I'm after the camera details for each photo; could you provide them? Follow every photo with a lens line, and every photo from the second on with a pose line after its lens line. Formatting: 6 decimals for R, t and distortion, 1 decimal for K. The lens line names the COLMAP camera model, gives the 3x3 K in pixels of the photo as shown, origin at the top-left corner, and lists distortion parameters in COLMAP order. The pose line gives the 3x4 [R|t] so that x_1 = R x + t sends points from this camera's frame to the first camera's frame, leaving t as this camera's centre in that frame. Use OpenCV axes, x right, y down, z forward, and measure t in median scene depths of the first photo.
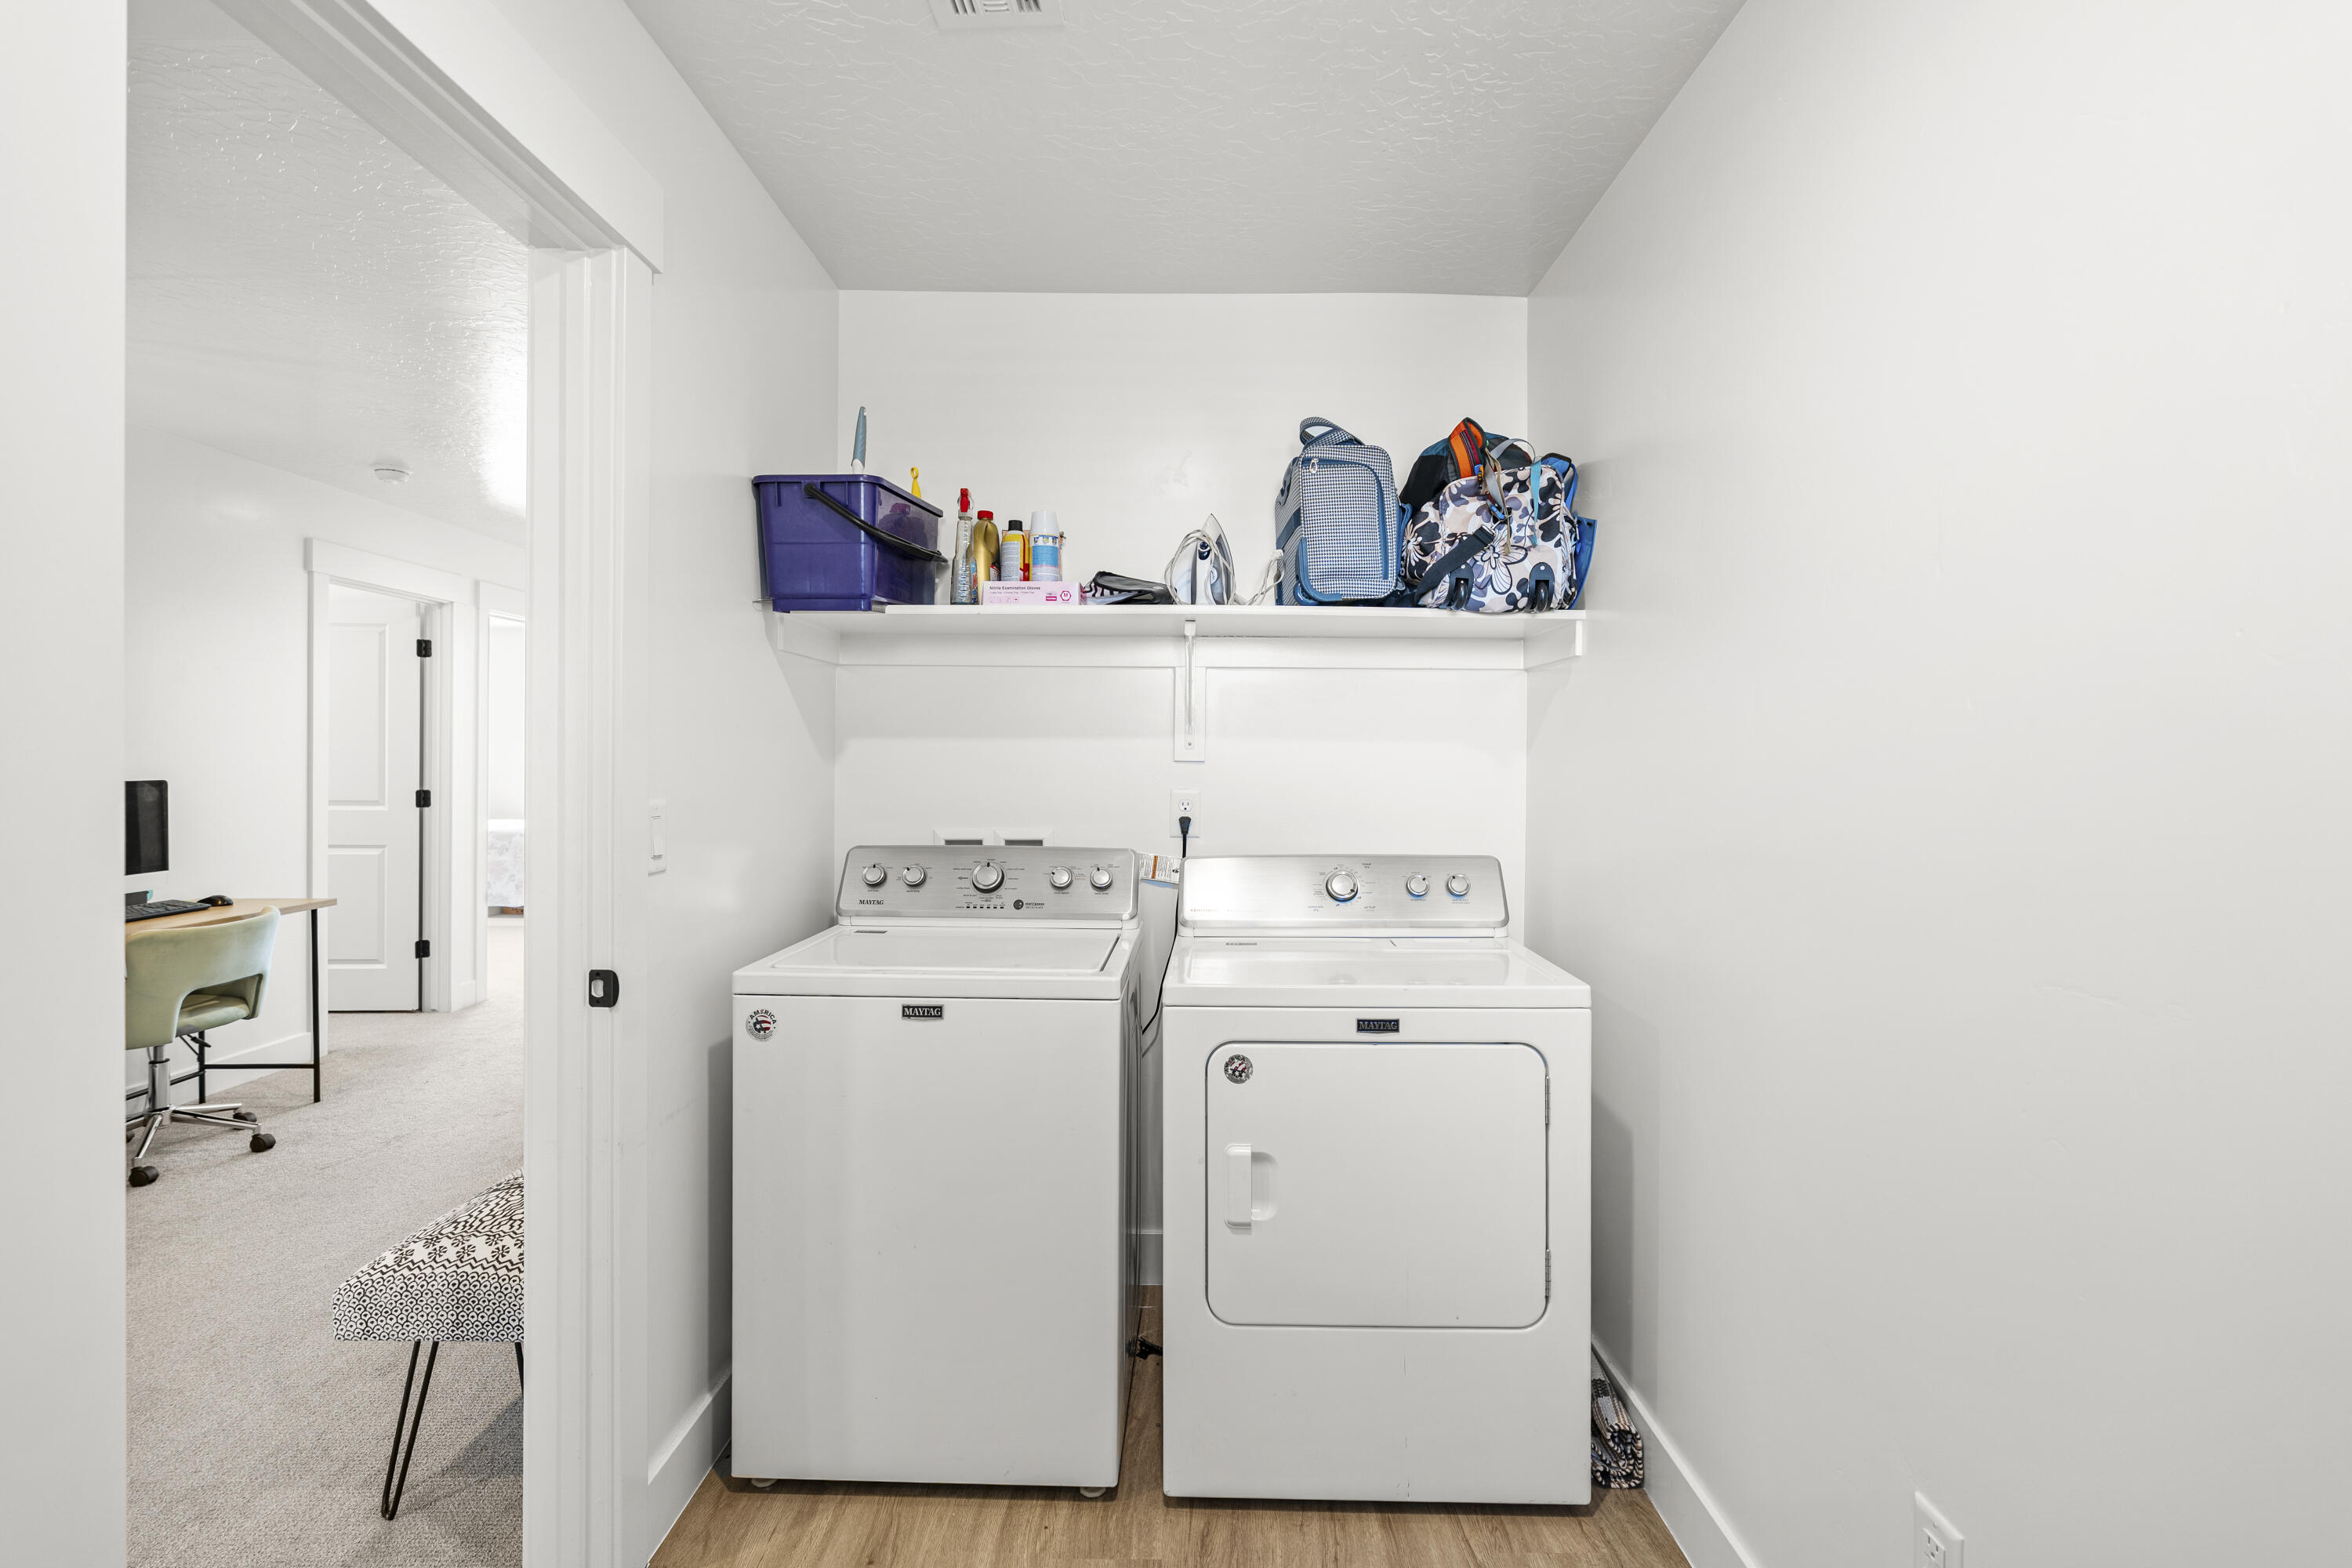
lens RADIAL K [[1072.7, 0, 1183.6], [0, 1072.7, 777.5], [0, 0, 1]] dist [-0.008017, 0.001952]
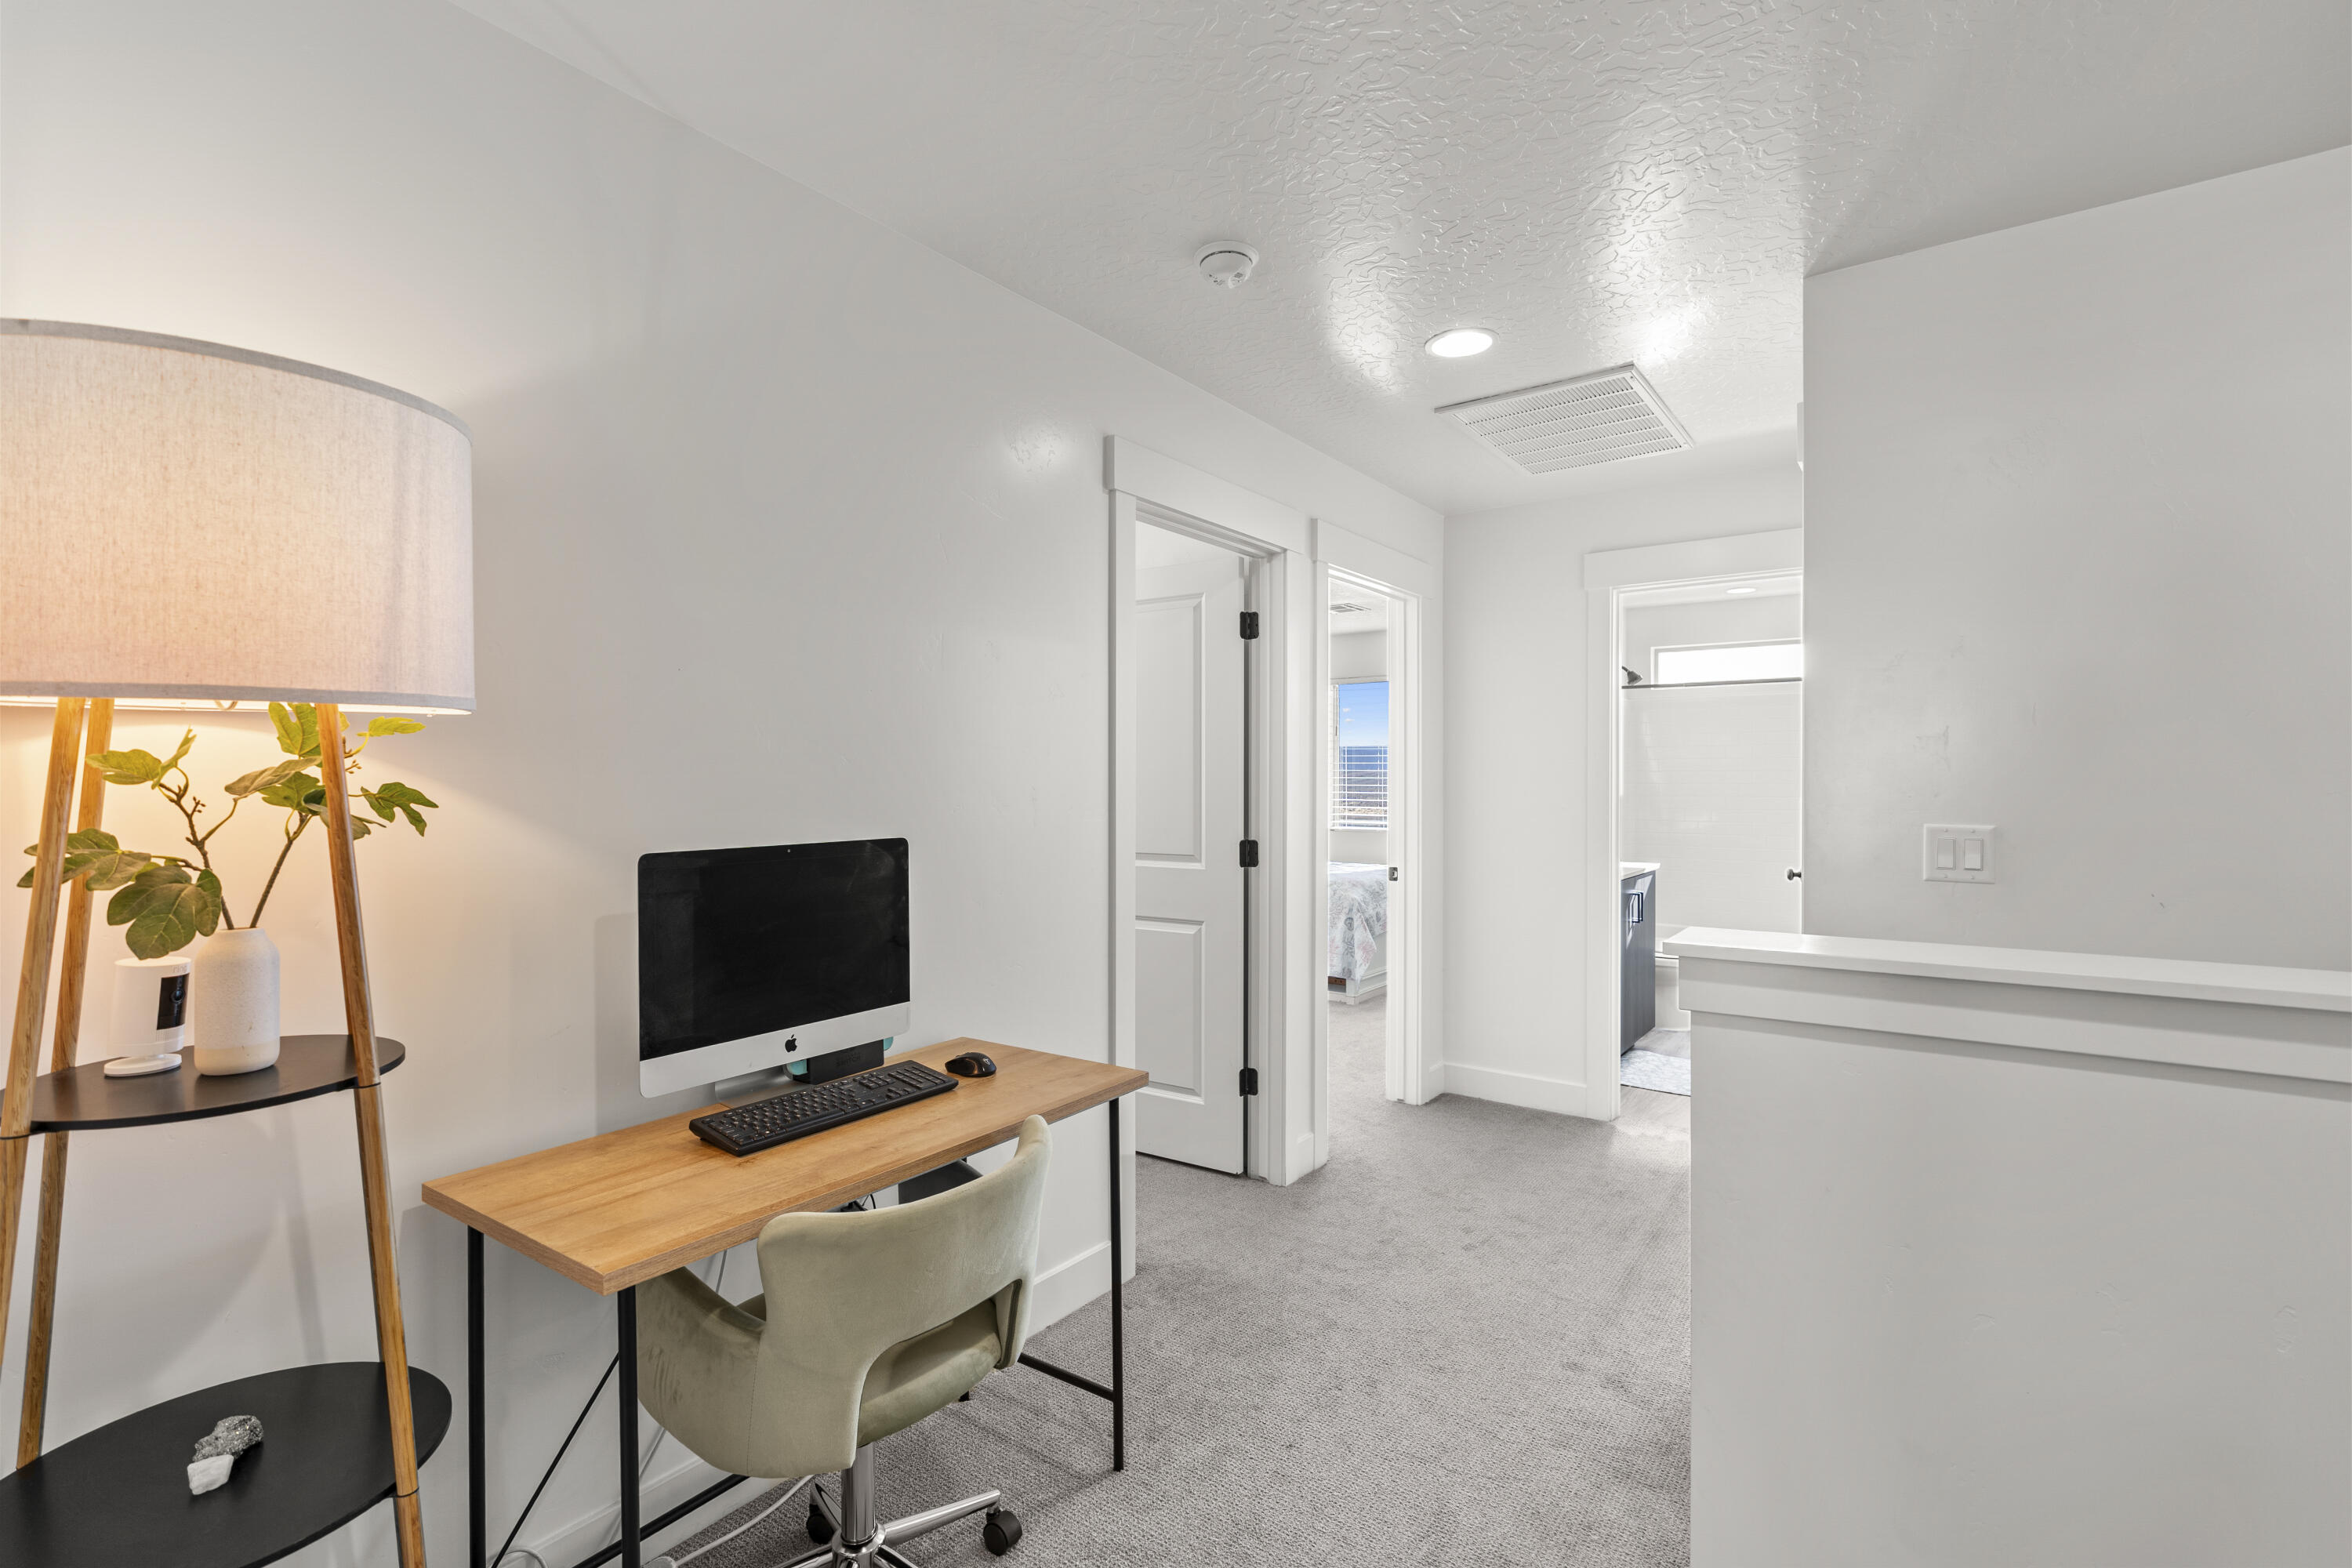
lens RADIAL K [[1072.7, 0, 1179.7], [0, 1072.7, 790.5], [0, 0, 1]] dist [-0.008017, 0.001952]
pose [[0.805954, -0.009366, -0.591904, -0.378158], [0.002266, 0.999916, -0.012738, -0.011063], [0.591974, 0.008925, 0.805908, 0.471791]]
